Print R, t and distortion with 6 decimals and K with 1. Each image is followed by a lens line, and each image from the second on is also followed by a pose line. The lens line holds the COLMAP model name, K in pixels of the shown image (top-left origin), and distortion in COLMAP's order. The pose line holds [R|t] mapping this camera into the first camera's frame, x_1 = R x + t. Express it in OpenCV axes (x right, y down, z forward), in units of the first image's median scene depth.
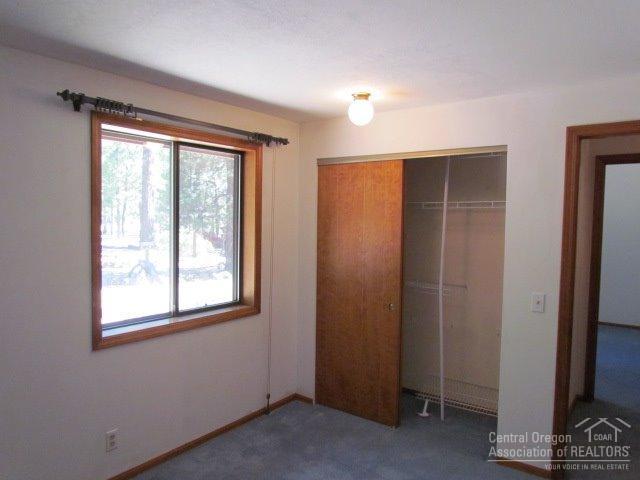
lens RADIAL K [[451.7, 0, 320.0], [0, 451.7, 240.0], [0, 0, 1]] dist [-0.035014, 0.001286]
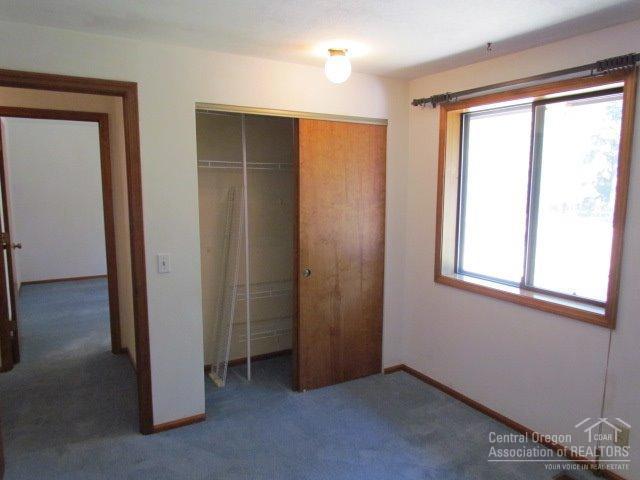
lens RADIAL K [[451.7, 0, 320.0], [0, 451.7, 240.0], [0, 0, 1]] dist [-0.035014, 0.001286]
pose [[-0.389462, 0.094415, -0.916190, 0.828231], [-0.061414, 0.989856, 0.128113, -0.033103], [0.918993, 0.106162, -0.379713, 1.113341]]
